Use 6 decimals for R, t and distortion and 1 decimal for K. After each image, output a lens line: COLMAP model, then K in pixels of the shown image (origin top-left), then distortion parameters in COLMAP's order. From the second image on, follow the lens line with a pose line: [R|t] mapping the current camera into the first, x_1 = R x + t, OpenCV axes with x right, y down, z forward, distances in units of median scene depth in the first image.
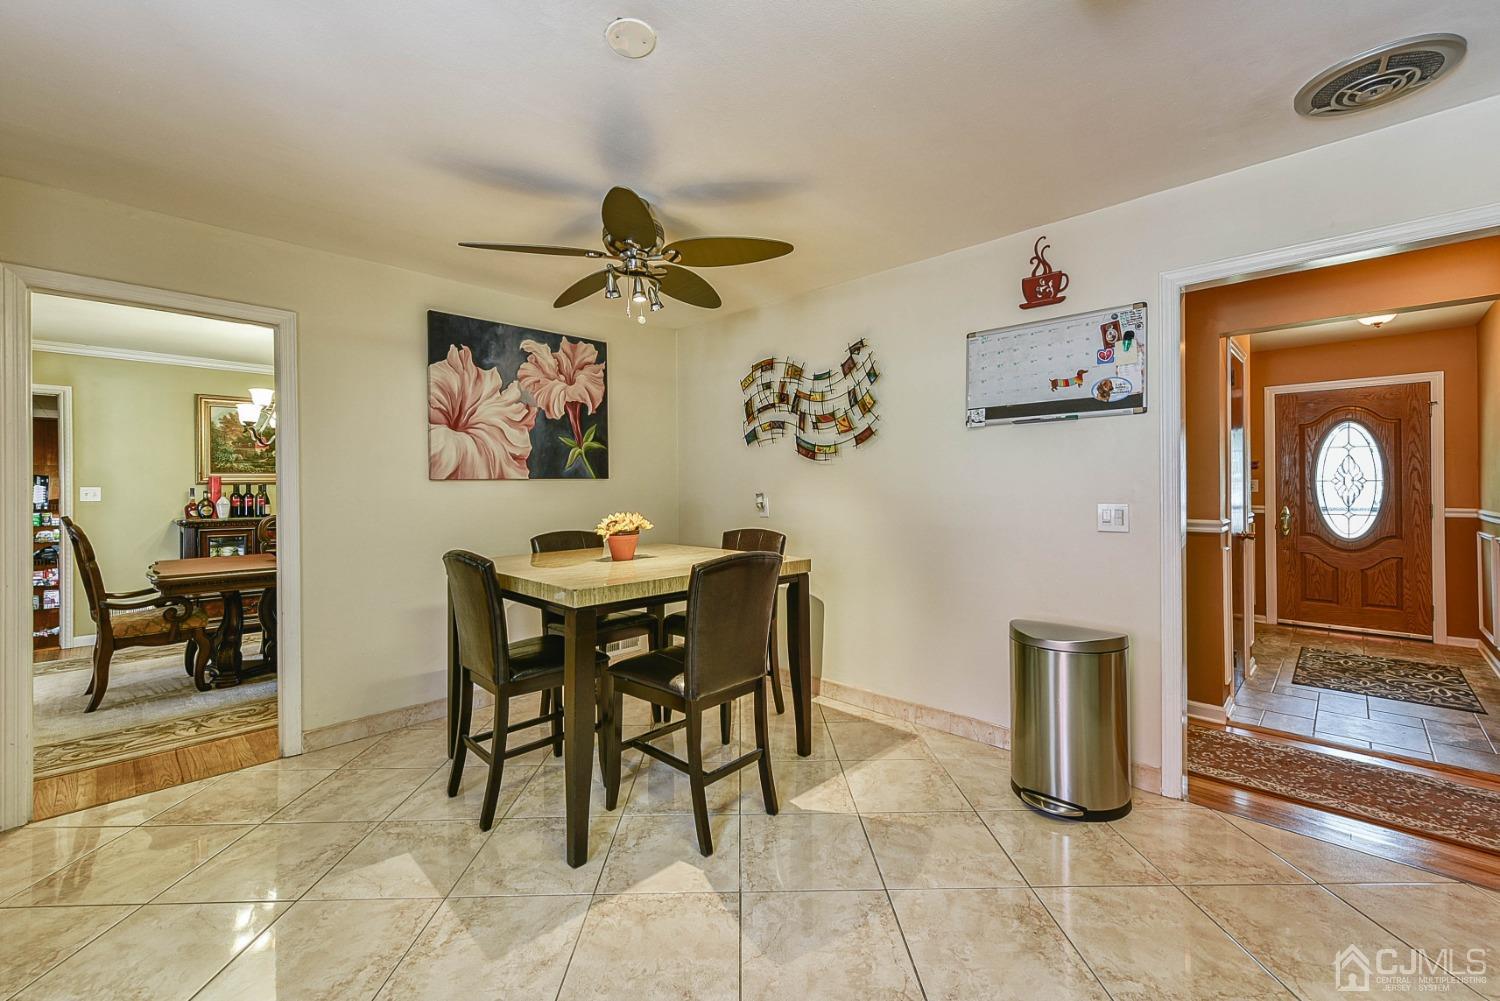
lens RADIAL K [[599.3, 0, 763.8], [0, 599.3, 482.3], [0, 0, 1]] dist [0.008719, -0.000294]
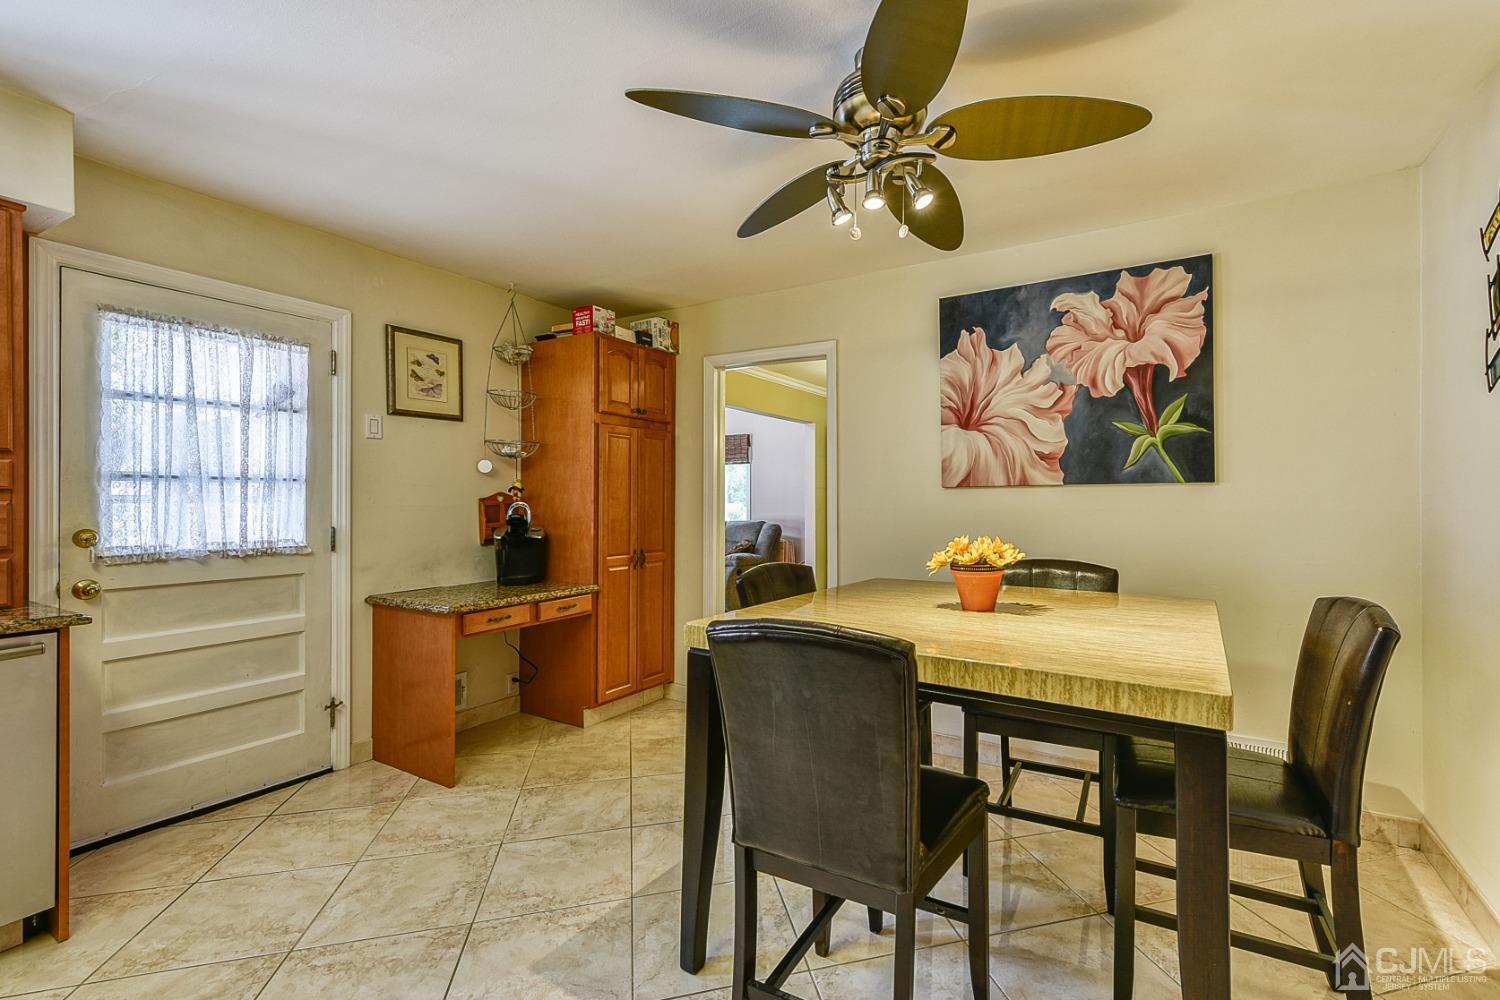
lens RADIAL K [[640.7, 0, 780.9], [0, 640.7, 495.5], [0, 0, 1]] dist [0.001472, 0.000754]
pose [[0.238898, 0.001572, -0.971043, 0.283222], [0.004444, 0.999986, 0.002713, 0.003481], [0.971035, -0.004964, 0.238888, 0.480309]]
